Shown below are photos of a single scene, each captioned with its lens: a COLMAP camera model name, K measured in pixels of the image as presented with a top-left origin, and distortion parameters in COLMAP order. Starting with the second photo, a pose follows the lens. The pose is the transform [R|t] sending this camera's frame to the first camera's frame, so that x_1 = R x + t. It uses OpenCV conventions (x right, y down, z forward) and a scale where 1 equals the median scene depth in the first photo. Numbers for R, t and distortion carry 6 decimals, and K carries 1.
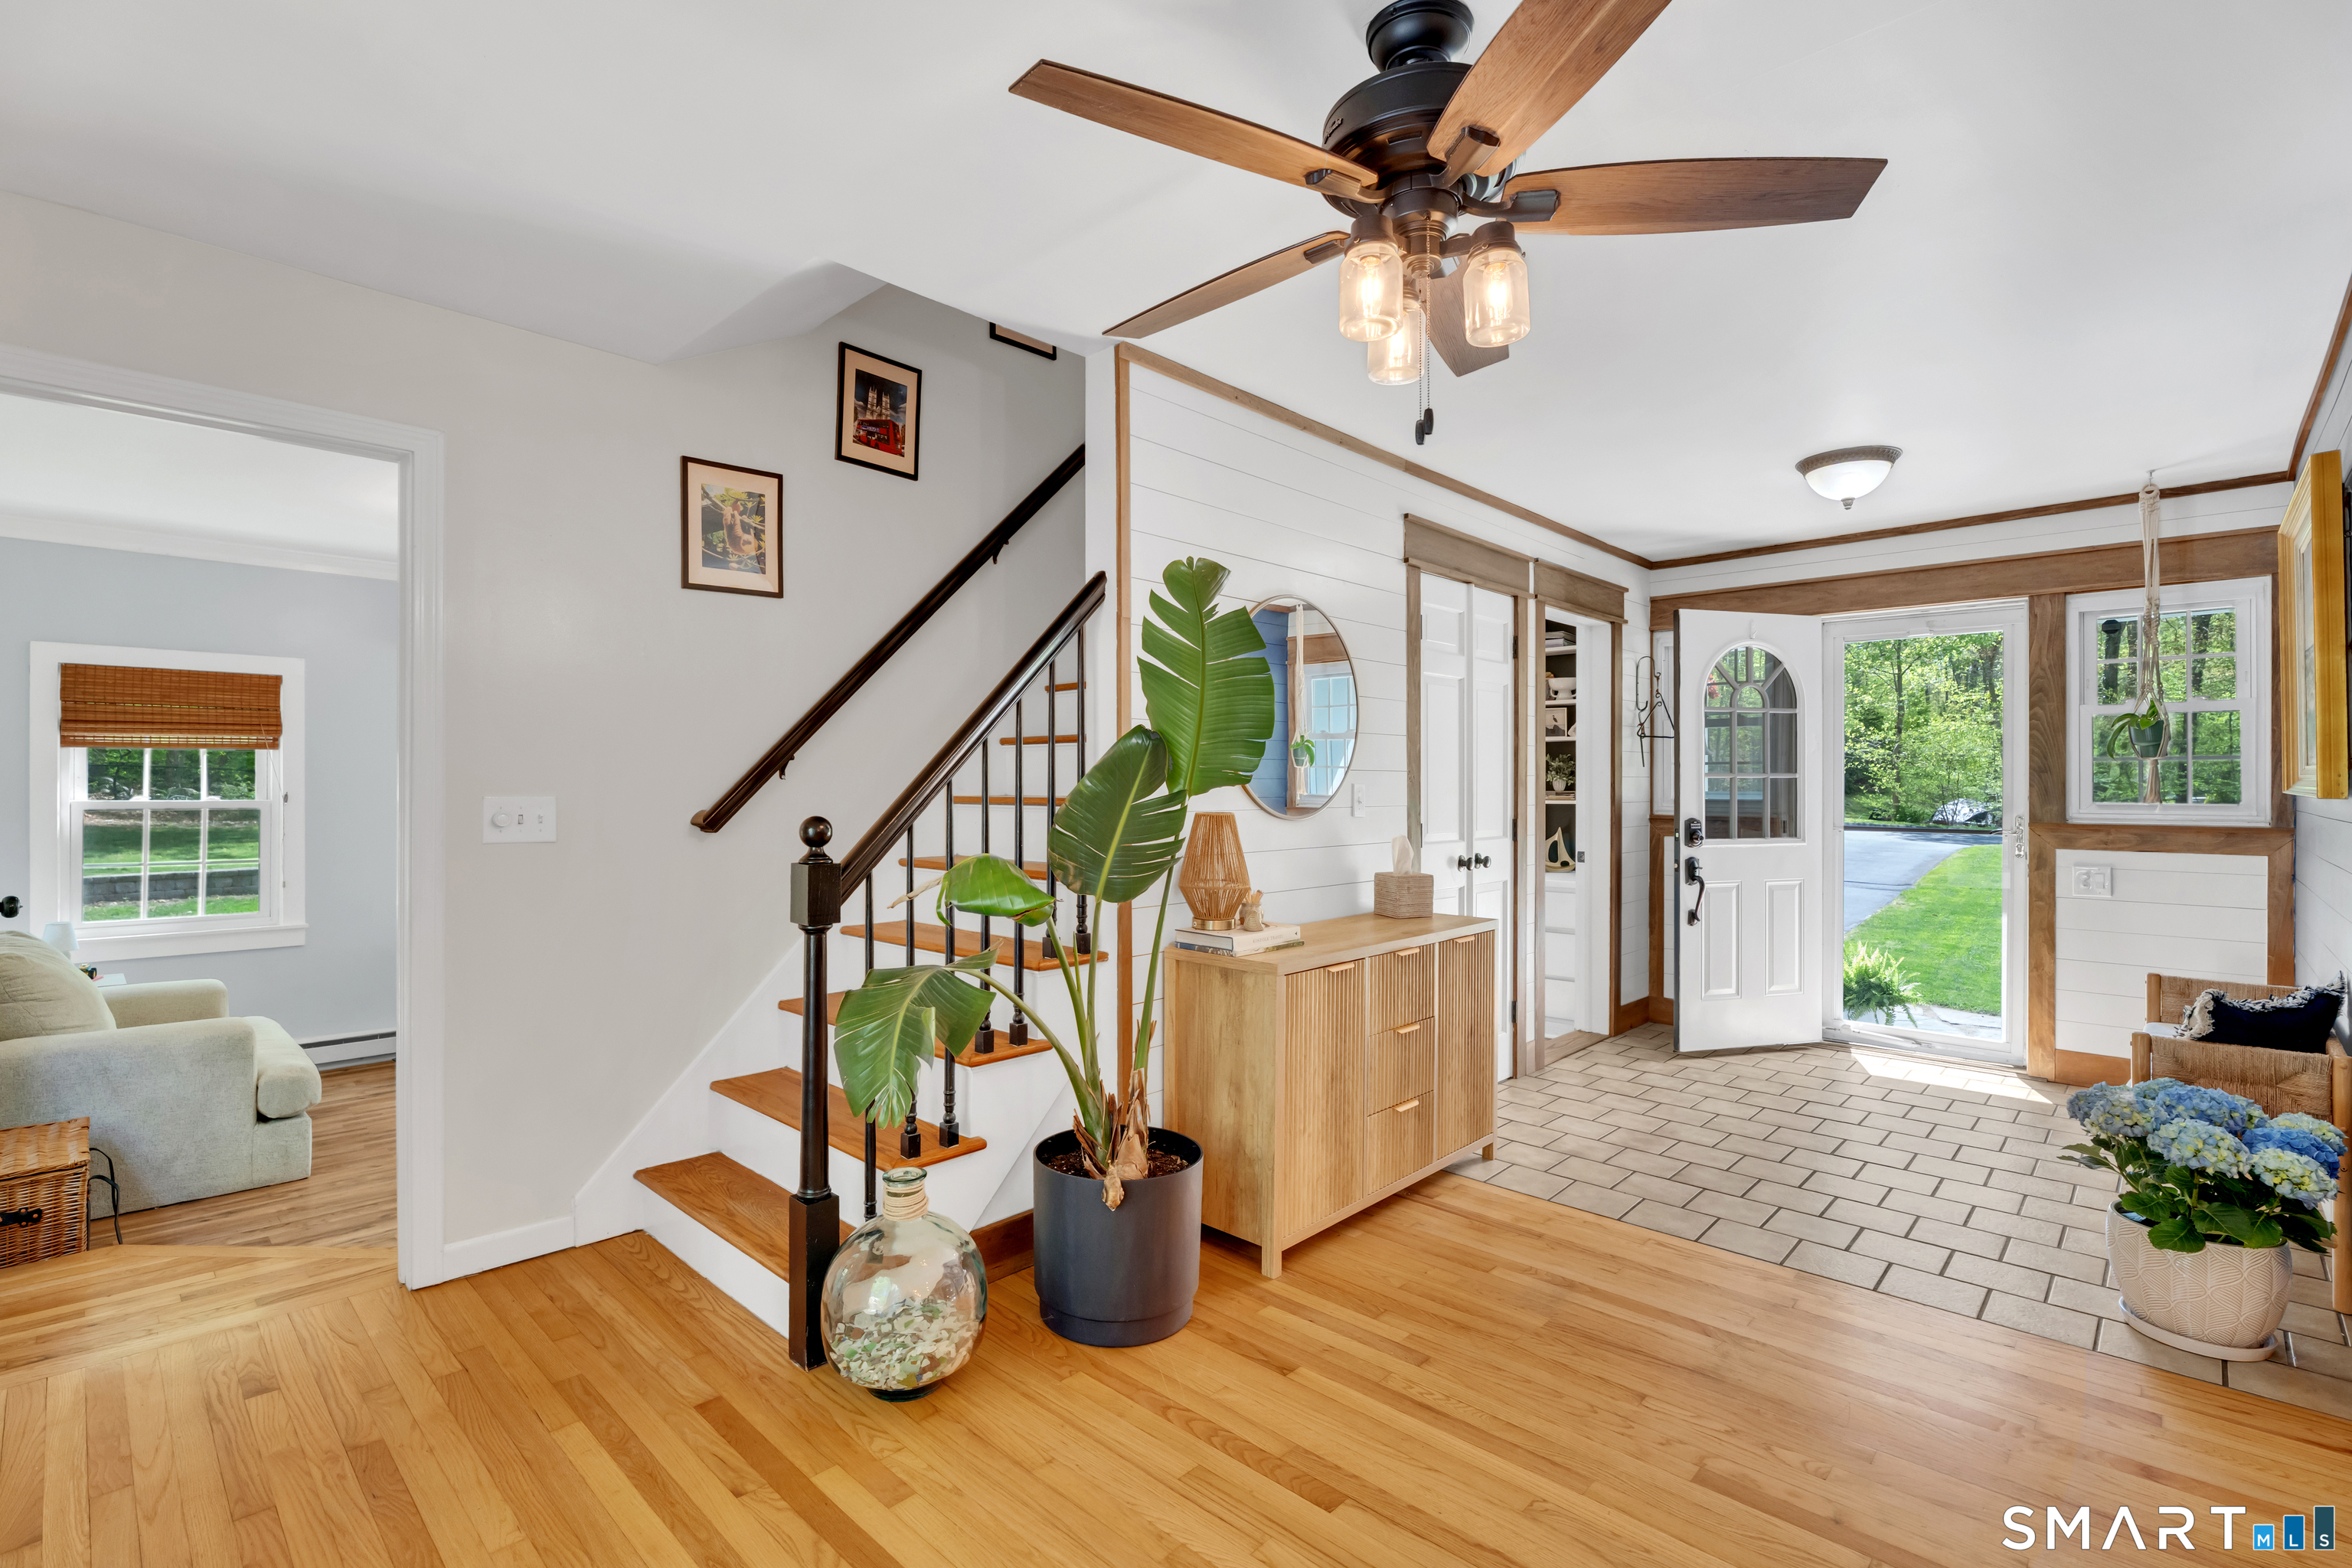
lens RADIAL K [[1053.4, 0, 1177.5], [0, 1053.4, 787.6], [0, 0, 1]] dist [-0.000688, 0.000515]
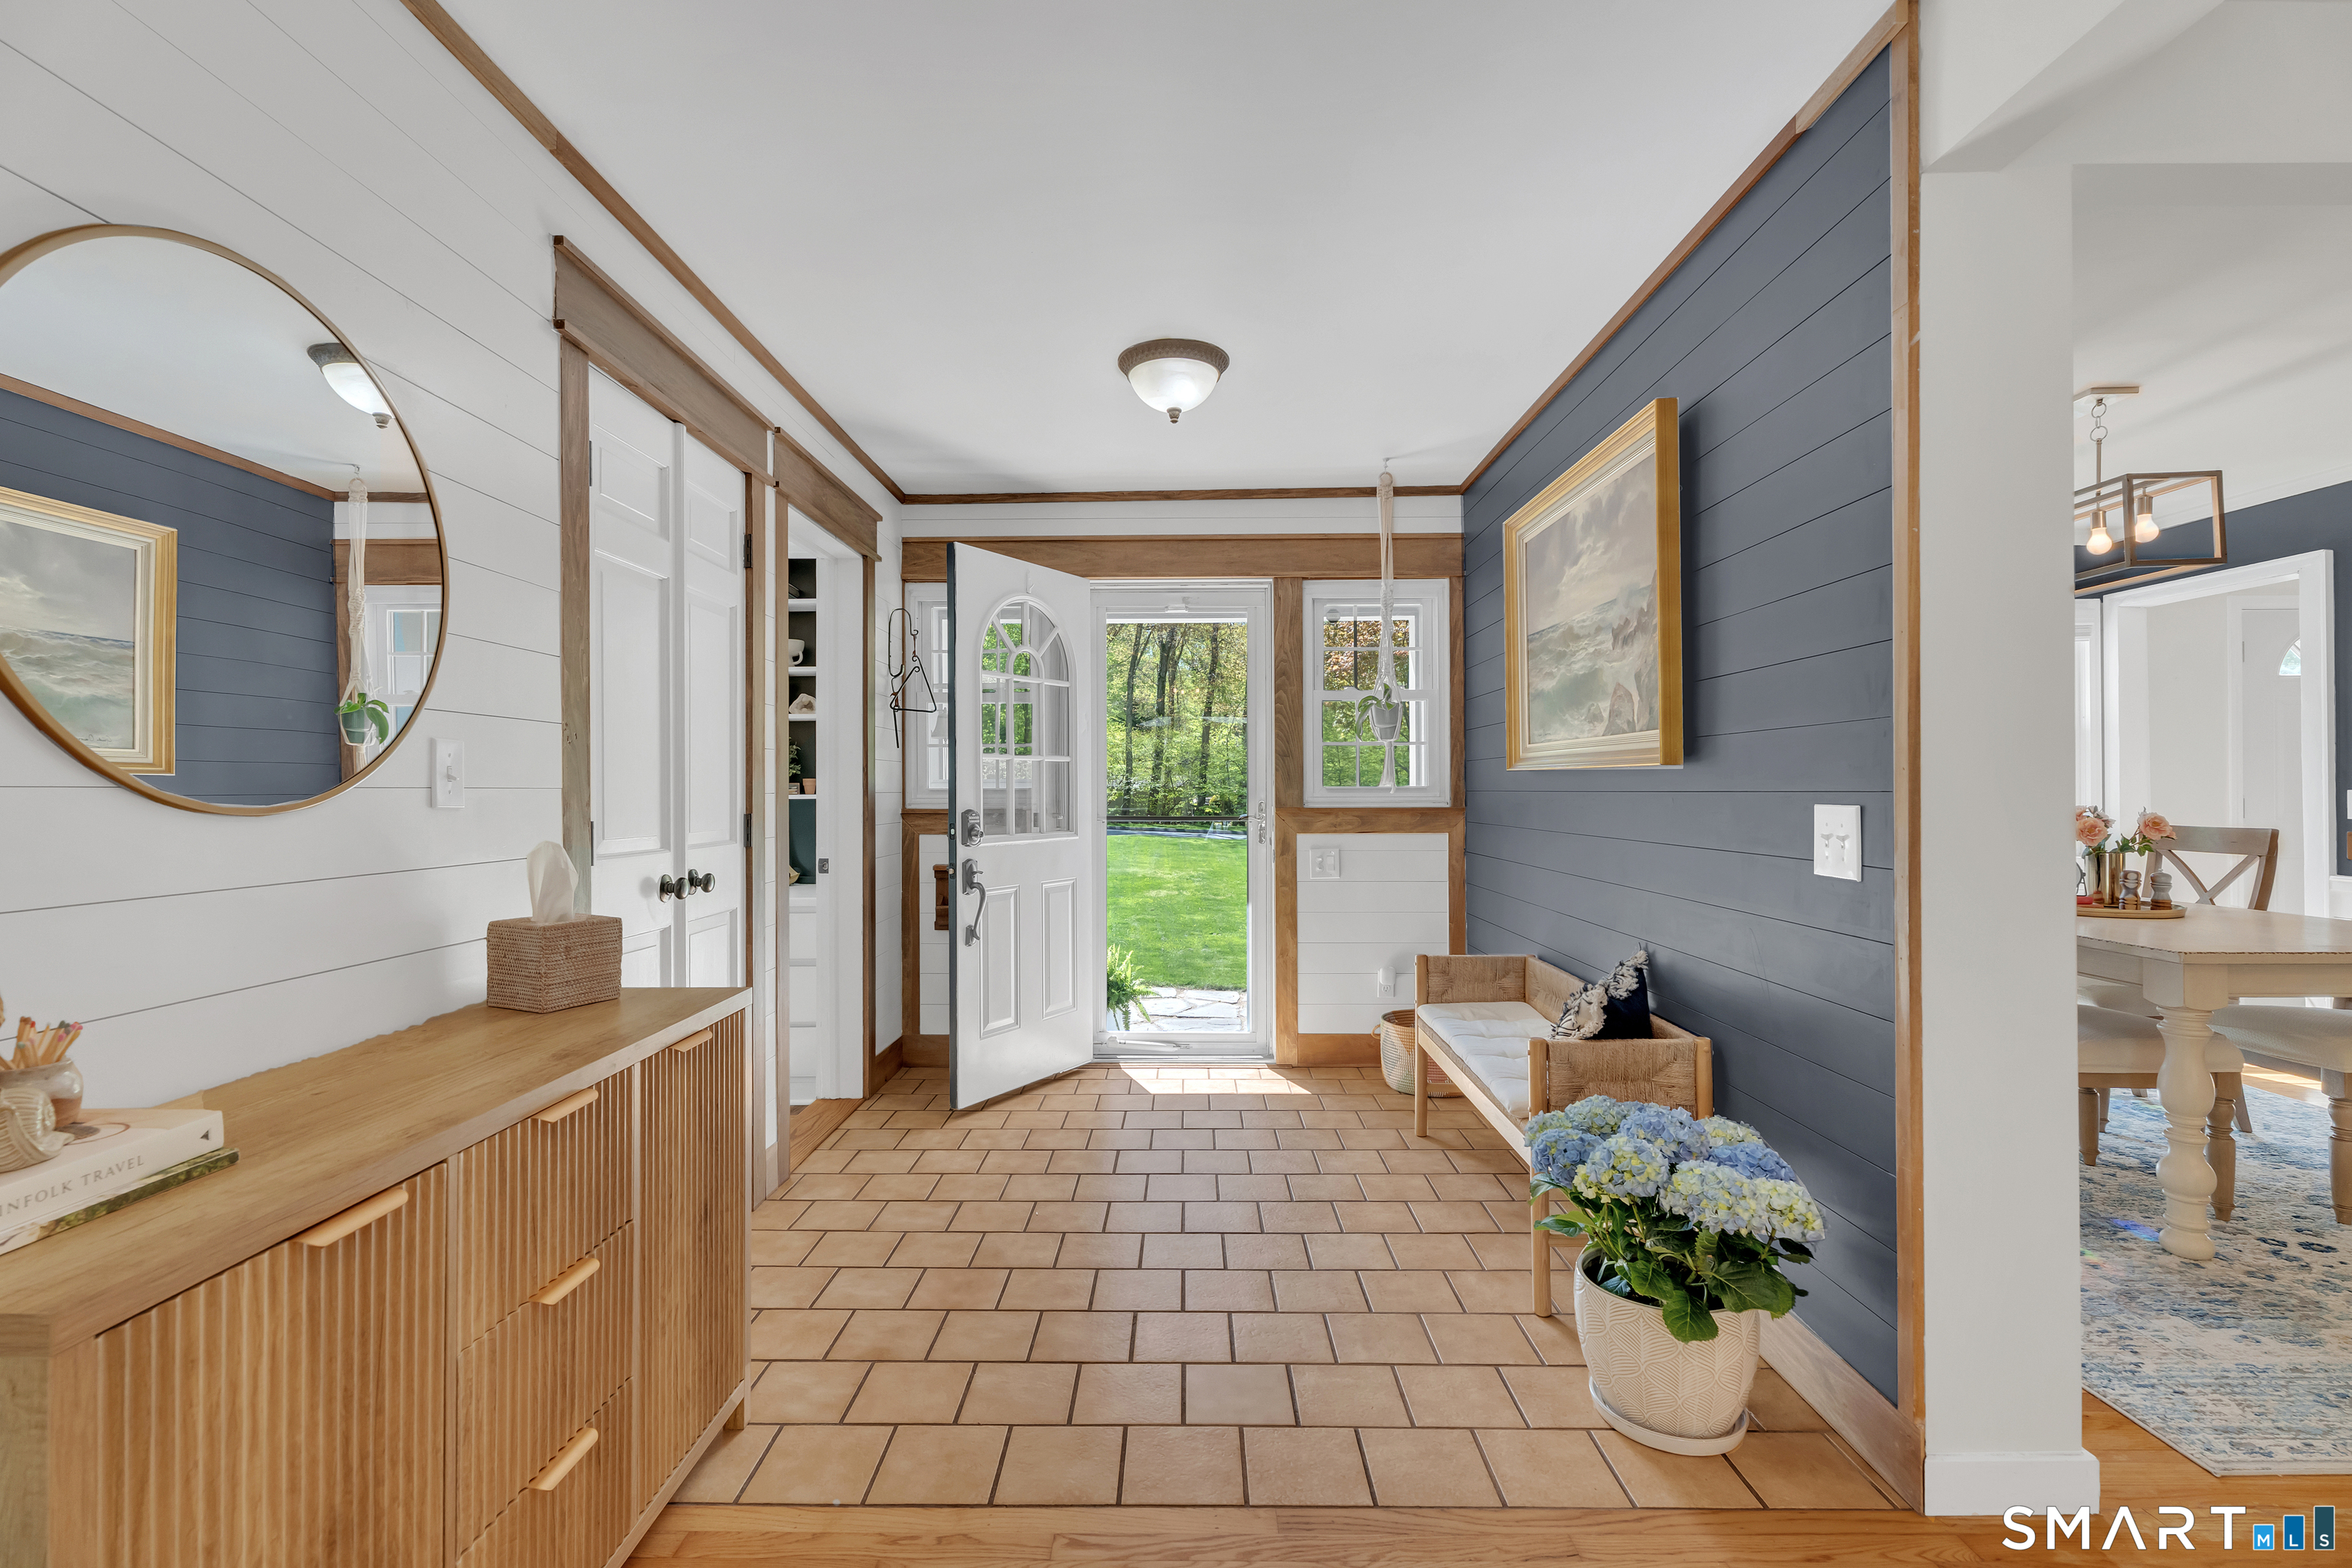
lens RADIAL K [[1053.4, 0, 1177.5], [0, 1053.4, 787.6], [0, 0, 1]] dist [-0.000688, 0.000515]
pose [[0.734162, -0.002394, 0.678970, 0.073906], [0.007316, 0.999964, -0.004384, 0.018766], [-0.678935, 0.008186, 0.734153, 0.347938]]
